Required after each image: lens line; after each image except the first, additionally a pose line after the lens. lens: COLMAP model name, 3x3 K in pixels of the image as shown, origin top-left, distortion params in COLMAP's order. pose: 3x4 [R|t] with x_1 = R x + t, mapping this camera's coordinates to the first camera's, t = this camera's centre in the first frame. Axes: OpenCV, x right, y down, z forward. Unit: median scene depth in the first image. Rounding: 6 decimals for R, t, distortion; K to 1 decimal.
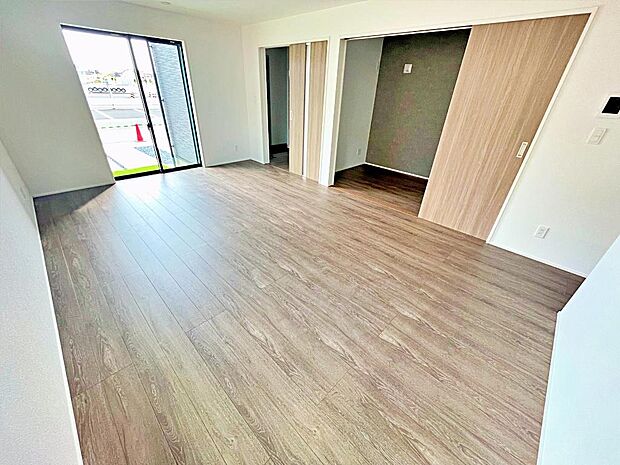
lens RADIAL K [[251.3, 0, 308.4], [0, 251.3, 229.7], [0, 0, 1]] dist [-0.000225, -0.000245]
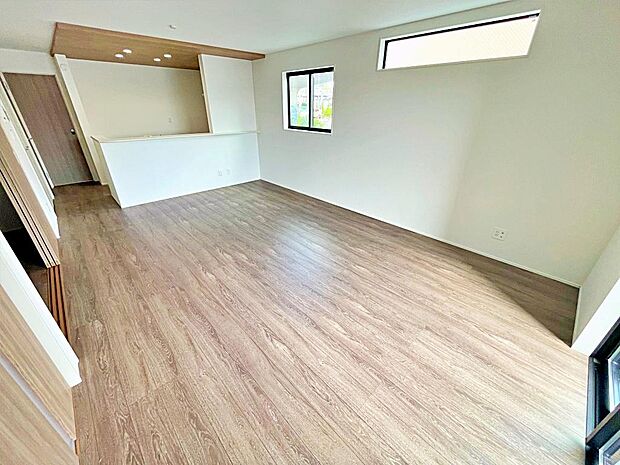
lens RADIAL K [[251.3, 0, 308.2], [0, 251.3, 230.7], [0, 0, 1]] dist [-0.000225, -0.000245]
pose [[-0.998533, -0.053471, 0.008524, -0.361662], [-0.022682, 0.556020, 0.830859, -0.810358], [-0.049167, 0.829447, -0.556418, 1.348979]]
